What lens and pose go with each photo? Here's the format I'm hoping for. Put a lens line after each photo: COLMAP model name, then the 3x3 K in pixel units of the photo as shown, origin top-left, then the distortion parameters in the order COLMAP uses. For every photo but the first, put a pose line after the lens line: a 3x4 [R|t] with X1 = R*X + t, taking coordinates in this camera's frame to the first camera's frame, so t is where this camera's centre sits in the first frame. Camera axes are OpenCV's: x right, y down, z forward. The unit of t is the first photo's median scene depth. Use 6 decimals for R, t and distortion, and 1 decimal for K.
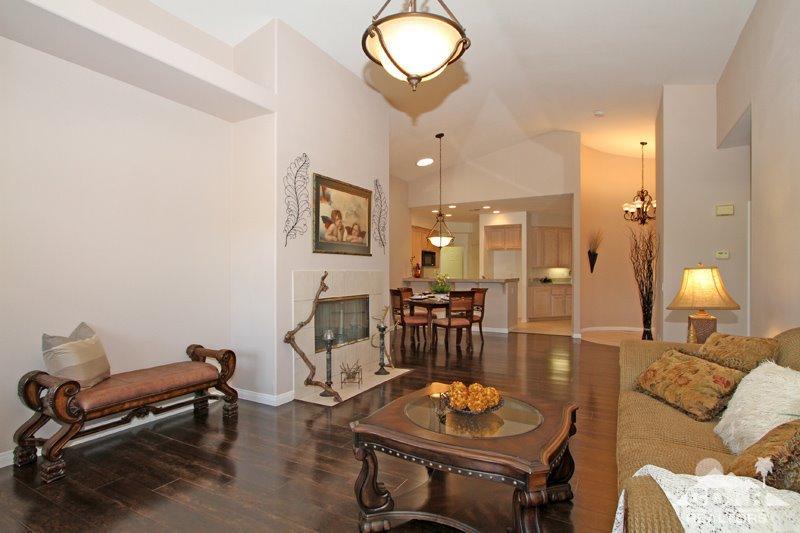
lens RADIAL K [[404.9, 0, 407.3], [0, 404.9, 272.5], [0, 0, 1]] dist [-0.019422, 0.001422]
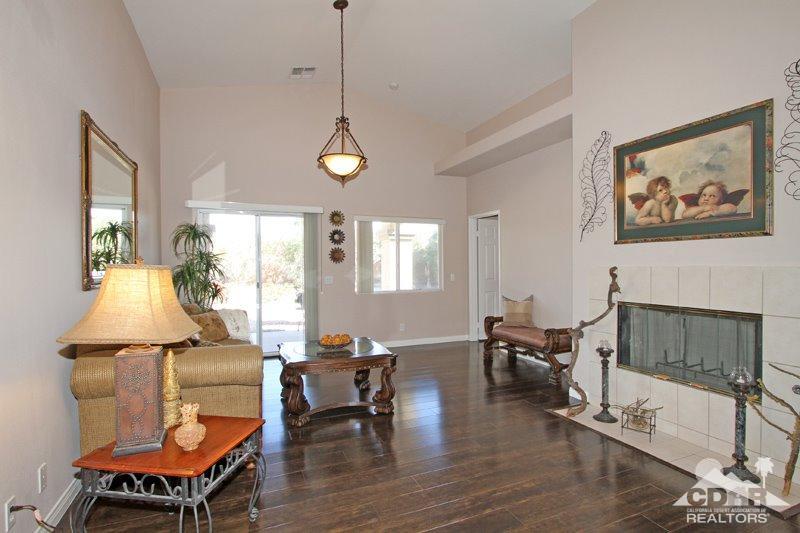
lens RADIAL K [[404.9, 0, 407.3], [0, 404.9, 272.5], [0, 0, 1]] dist [-0.019422, 0.001422]
pose [[-0.620516, 0.018704, -0.783971, 0.406304], [0.005329, 0.999793, 0.019634, -0.006032], [0.784176, 0.008005, -0.620487, 0.710129]]
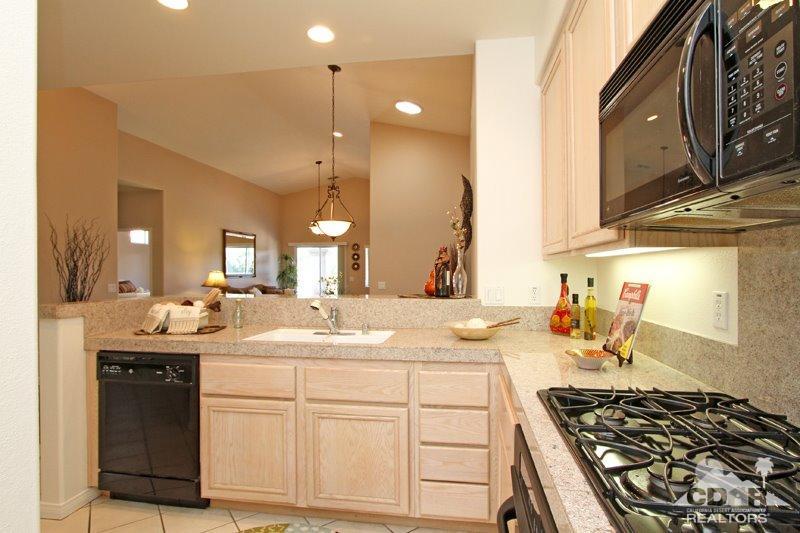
lens RADIAL K [[404.9, 0, 407.3], [0, 404.9, 272.5], [0, 0, 1]] dist [-0.019422, 0.001422]
pose [[-0.938695, 0.000947, -0.344747, 0.198632], [-0.000467, 0.999992, 0.004017, -0.008278], [0.344748, 0.003932, -0.938687, 1.679967]]
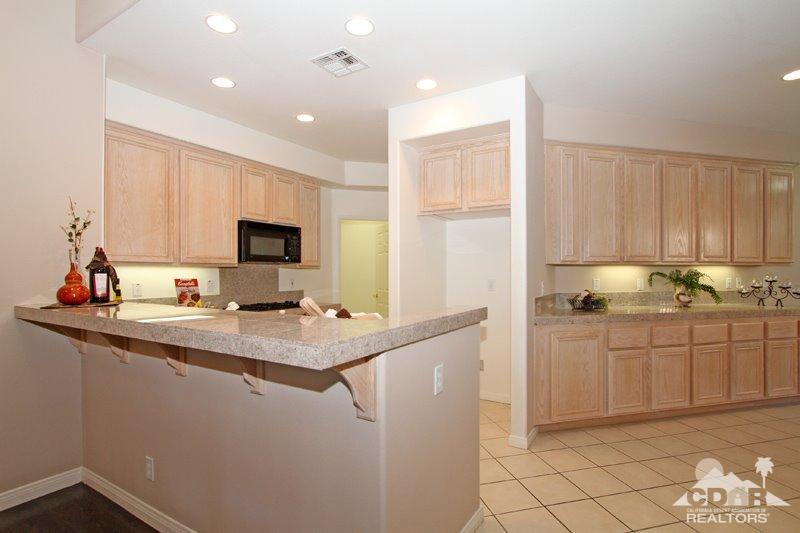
lens RADIAL K [[407.5, 0, 410.9], [0, 407.5, 271.5], [0, 0, 1]] dist [-0.004084, -0.000007]
pose [[0.999250, -0.003814, -0.038534, 0.318171], [0.003611, 0.999979, -0.005331, -0.007633], [0.038554, 0.005187, 0.999243, 1.000152]]
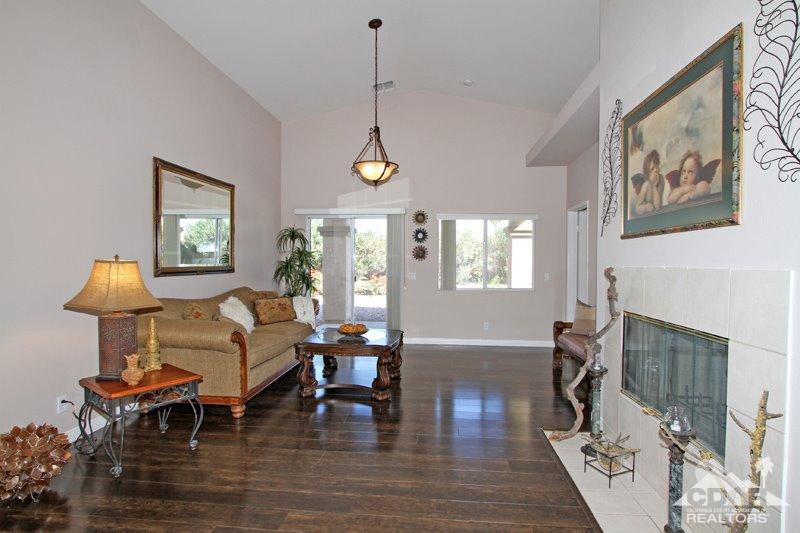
lens RADIAL K [[404.9, 0, 407.3], [0, 404.9, 272.5], [0, 0, 1]] dist [-0.019422, 0.001422]
pose [[-0.919945, 0.005565, -0.392007, 0.209683], [-0.005391, 0.999625, 0.026841, -0.006597], [0.392009, 0.026806, -0.919571, 0.885835]]
